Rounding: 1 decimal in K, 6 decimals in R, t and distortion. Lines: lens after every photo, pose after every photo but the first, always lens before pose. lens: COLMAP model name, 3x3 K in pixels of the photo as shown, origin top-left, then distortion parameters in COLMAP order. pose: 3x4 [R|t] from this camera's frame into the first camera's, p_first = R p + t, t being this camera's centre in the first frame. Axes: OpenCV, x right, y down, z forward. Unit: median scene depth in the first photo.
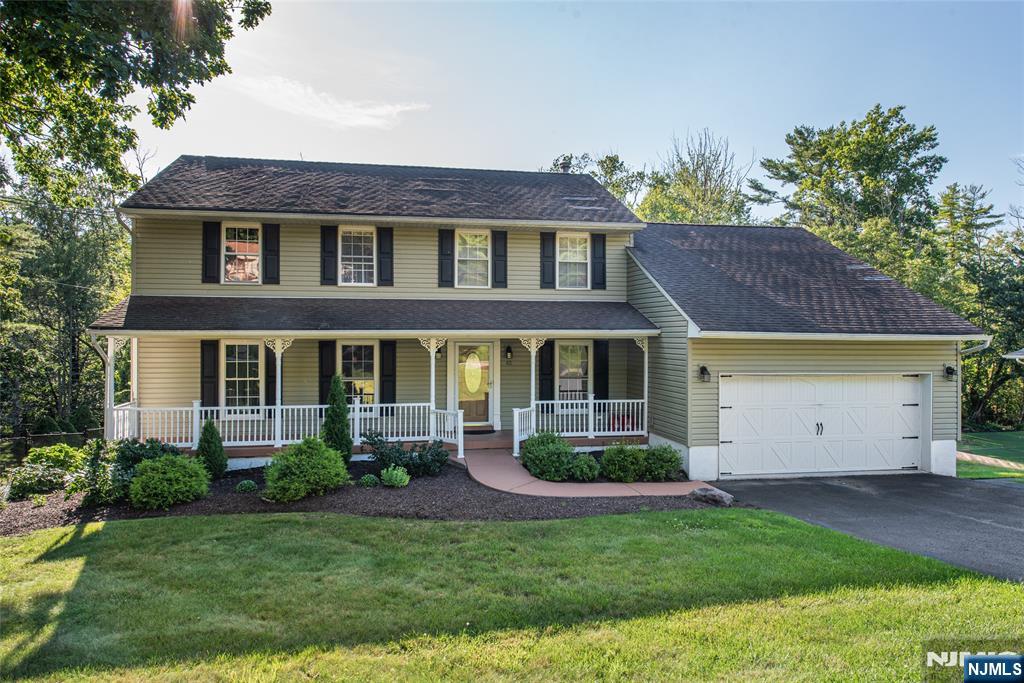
lens RADIAL K [[706.2, 0, 512.0], [0, 706.2, 341.5], [0, 0, 1]] dist [-0.005464, 0.001840]
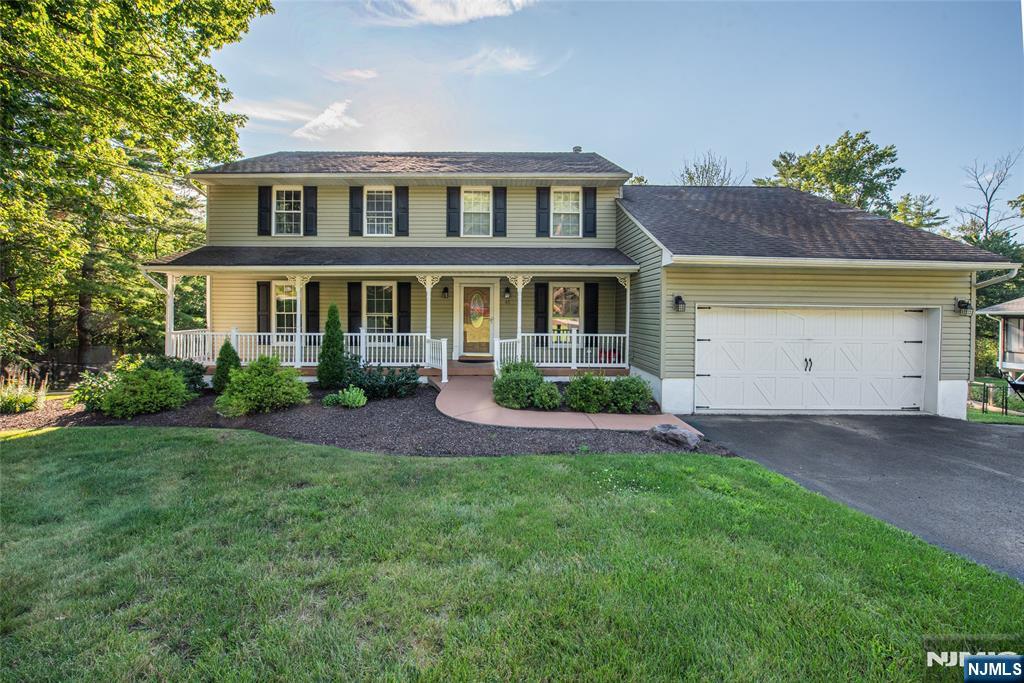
lens RADIAL K [[421.4, 0, 510.8], [0, 421.4, 323.8], [0, 0, 1]] dist [-0.020821, -0.000440]
pose [[0.982628, 0.008062, -0.185413, 0.134159], [-0.005103, 0.999852, 0.016428, 0.057003], [0.185518, -0.015196, 0.982523, 0.344839]]
